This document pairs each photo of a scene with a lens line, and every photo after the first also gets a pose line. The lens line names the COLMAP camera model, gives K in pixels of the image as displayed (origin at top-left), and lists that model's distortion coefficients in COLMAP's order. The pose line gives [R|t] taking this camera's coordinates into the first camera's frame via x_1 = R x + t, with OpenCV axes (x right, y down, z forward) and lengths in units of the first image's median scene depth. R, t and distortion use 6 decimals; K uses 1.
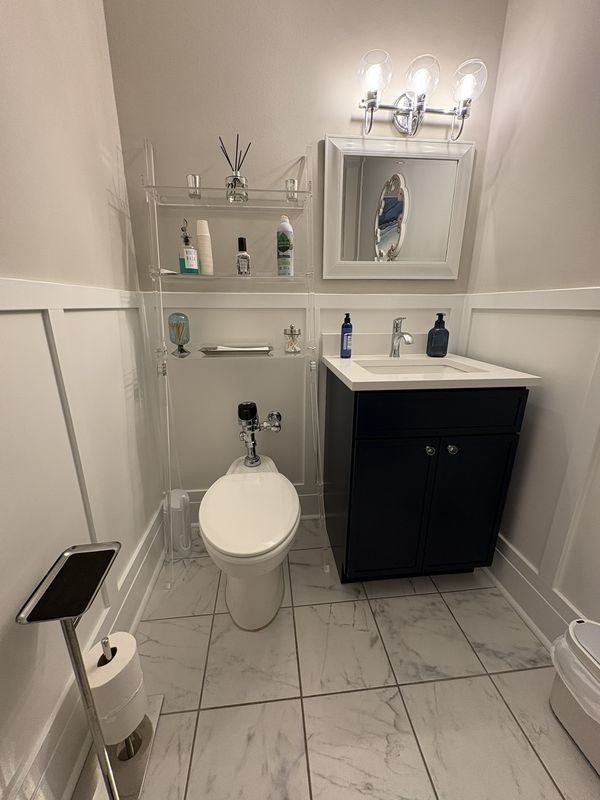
lens RADIAL K [[322.3, 0, 298.4], [0, 322.3, 400.3], [0, 0, 1]] dist [-0.002321, -0.000024]
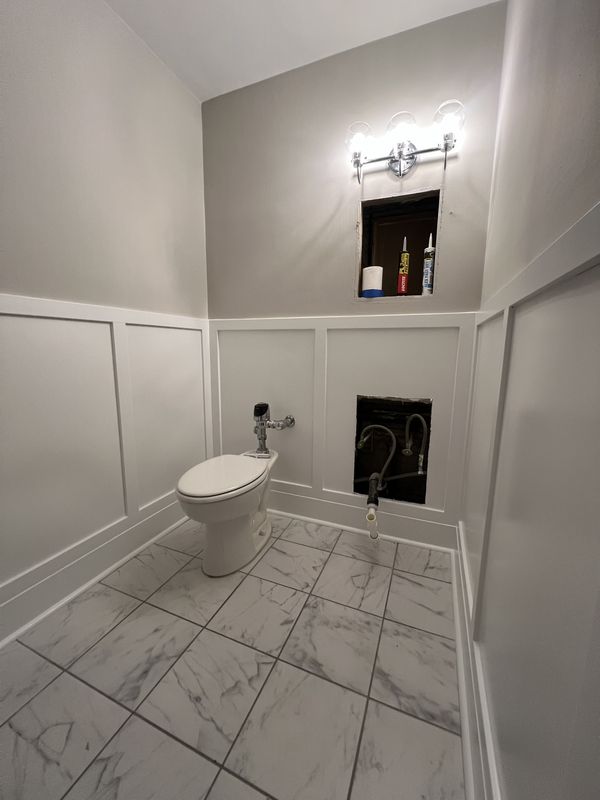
lens RADIAL K [[322.3, 0, 300.4], [0, 322.3, 398.1], [0, 0, 1]] dist [-0.002321, -0.000024]
pose [[0.877622, 0.088556, -0.471103, 0.721304], [-0.147256, 0.985072, -0.089154, 0.100742], [0.456176, 0.147617, 0.877561, -0.034397]]
